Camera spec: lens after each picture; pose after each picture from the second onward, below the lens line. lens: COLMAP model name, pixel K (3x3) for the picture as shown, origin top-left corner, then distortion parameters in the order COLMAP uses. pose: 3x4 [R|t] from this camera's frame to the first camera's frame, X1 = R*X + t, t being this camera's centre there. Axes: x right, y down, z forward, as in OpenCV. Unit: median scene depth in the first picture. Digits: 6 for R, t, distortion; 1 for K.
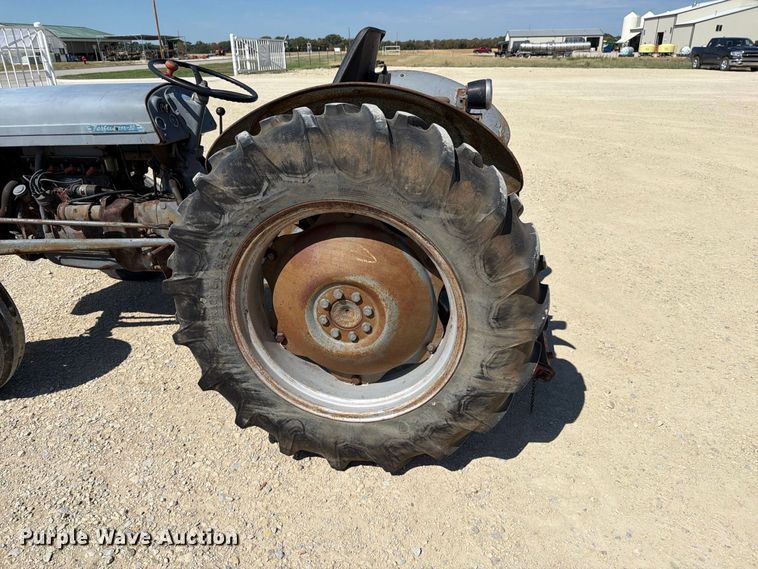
lens RADIAL K [[538.8, 0, 375.6], [0, 538.8, 288.3], [0, 0, 1]] dist [0.048867, -0.063170]
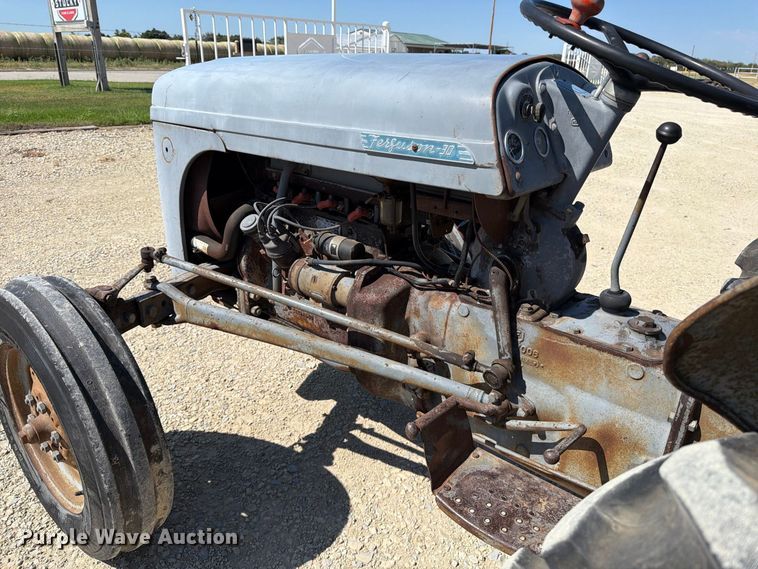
lens RADIAL K [[539.1, 0, 373.3], [0, 539.1, 284.6], [0, 0, 1]] dist [0.014091, -0.023839]
pose [[0.857320, 0.237099, -0.456932, -0.248603], [-0.247459, 0.968150, 0.038072, -0.173122], [0.451405, 0.080432, 0.888687, 0.539295]]
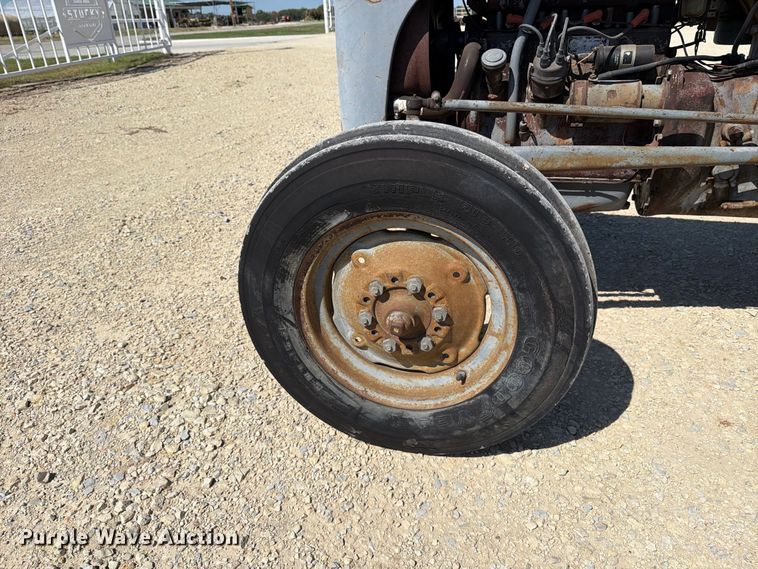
lens RADIAL K [[538.8, 0, 379.8], [0, 538.8, 281.0], [0, 0, 1]] dist [0.048867, -0.063170]
pose [[0.995865, 0.023324, -0.087804, -0.726413], [-0.019860, 0.998998, 0.040120, 0.022353], [0.088652, -0.038210, 0.995330, 0.447272]]
